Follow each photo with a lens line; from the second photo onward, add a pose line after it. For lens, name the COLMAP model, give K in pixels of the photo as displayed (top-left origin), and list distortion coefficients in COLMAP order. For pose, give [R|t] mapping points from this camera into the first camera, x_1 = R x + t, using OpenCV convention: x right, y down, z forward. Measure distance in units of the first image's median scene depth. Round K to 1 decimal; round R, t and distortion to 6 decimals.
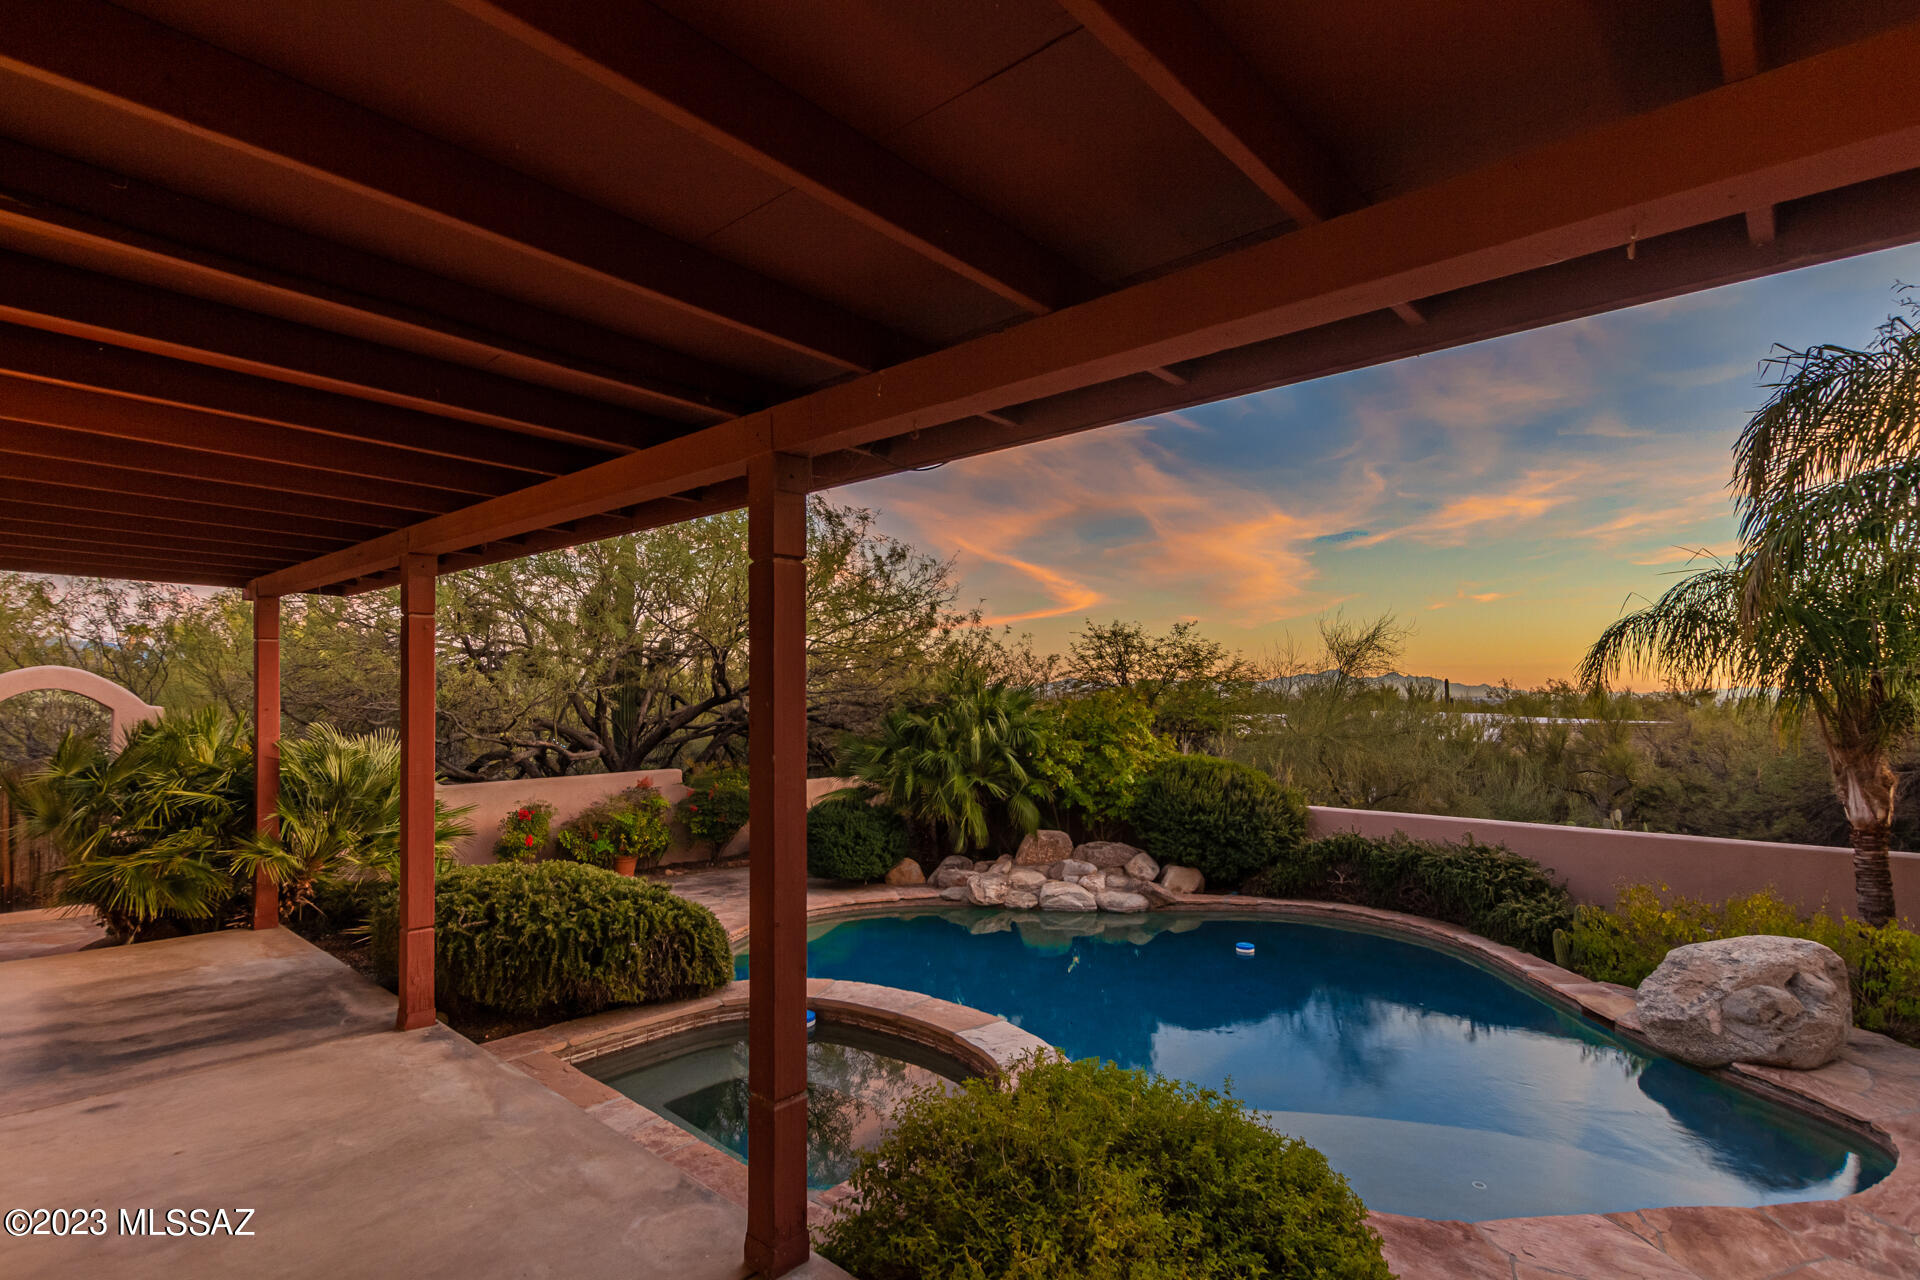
lens RADIAL K [[963.6, 0, 955.0], [0, 963.6, 687.9], [0, 0, 1]] dist [0.014356, -0.003688]
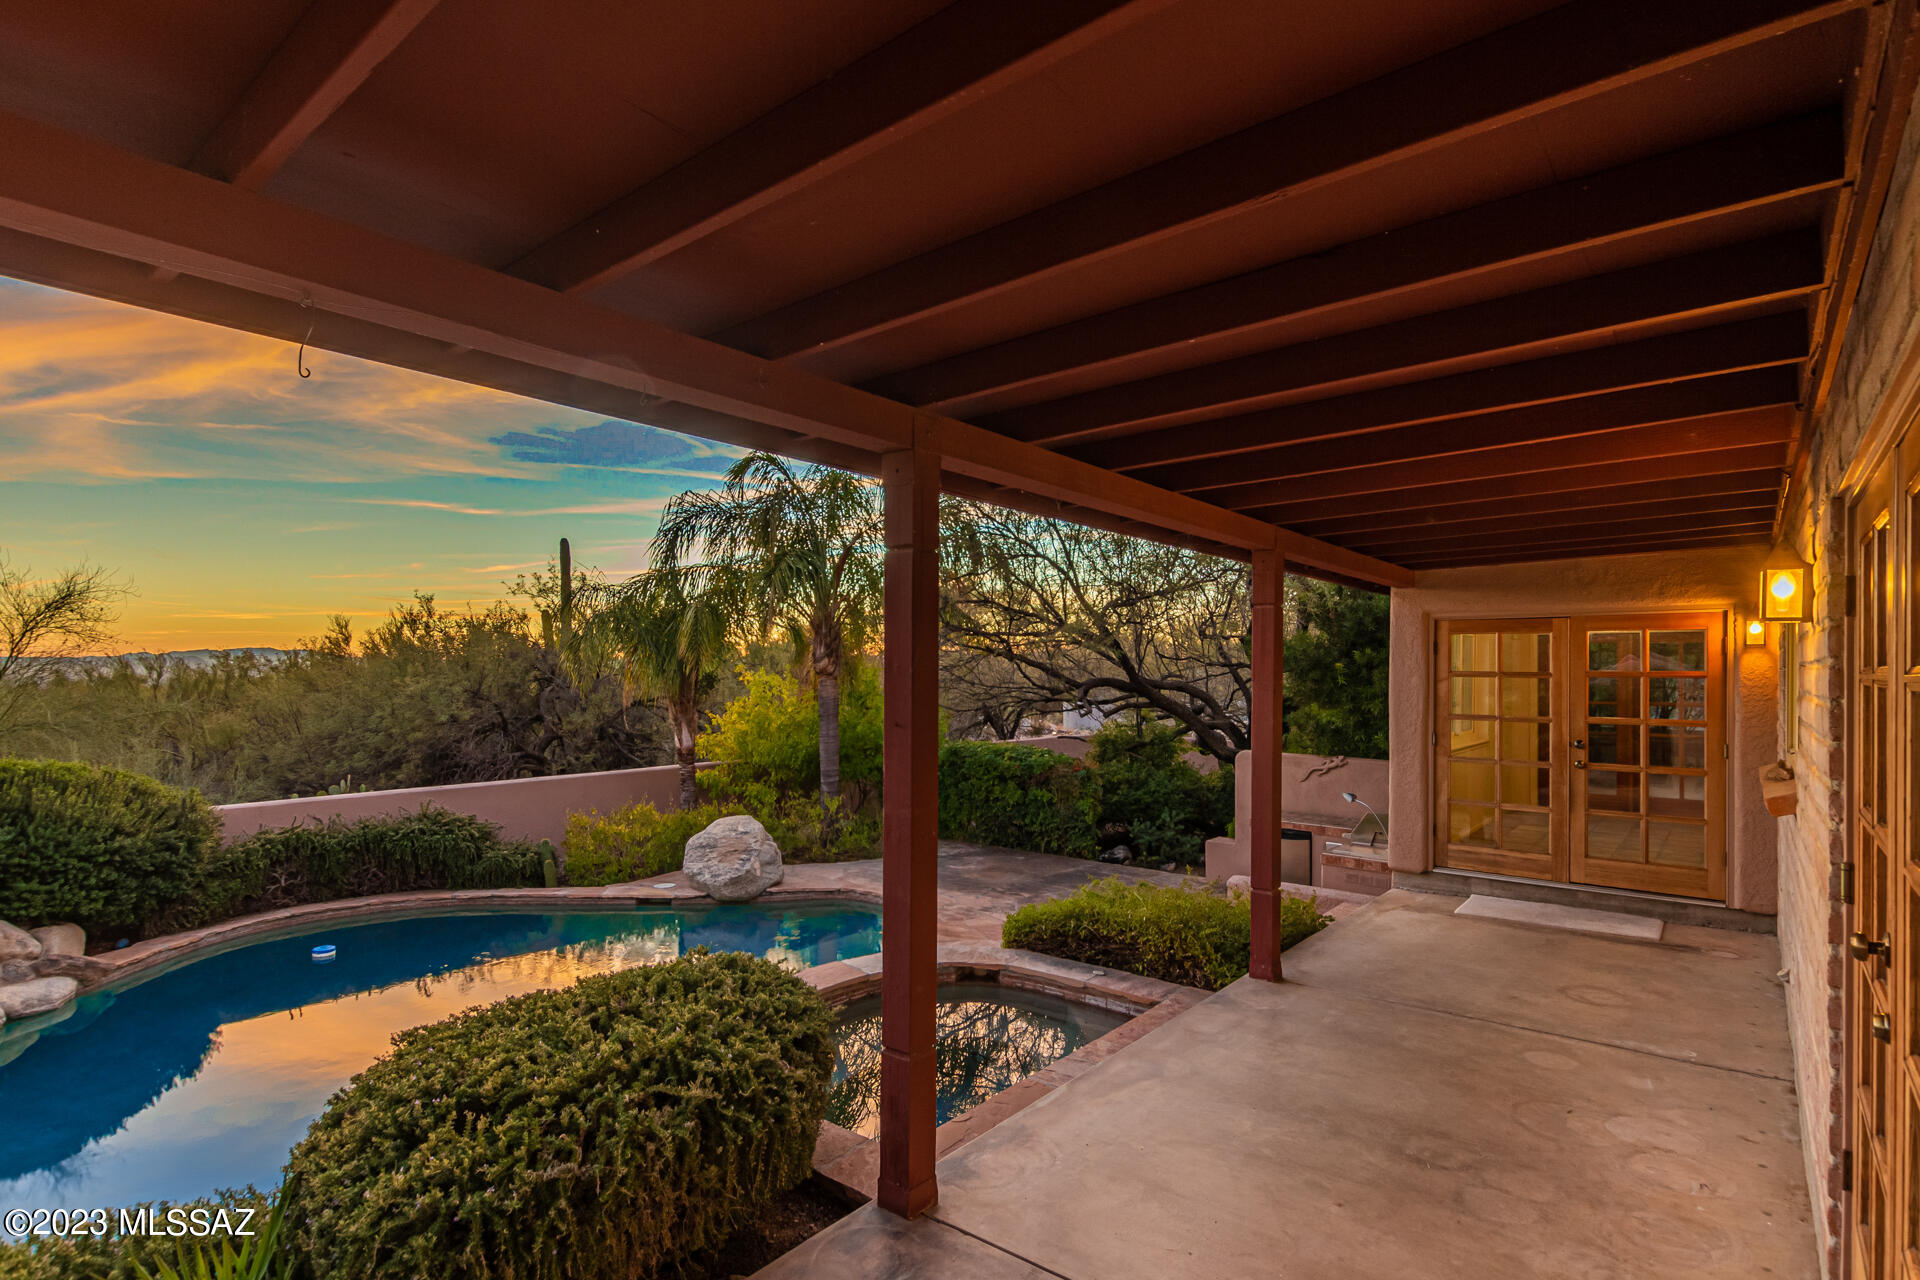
lens RADIAL K [[963.6, 0, 963.6], [0, 963.6, 658.6], [0, 0, 1]] dist [0.014356, -0.003688]
pose [[-0.032429, 0.007498, 0.999446, -0.563877], [-0.006833, 0.999947, -0.007723, -0.003016], [-0.999451, -0.007080, -0.032376, 0.451752]]
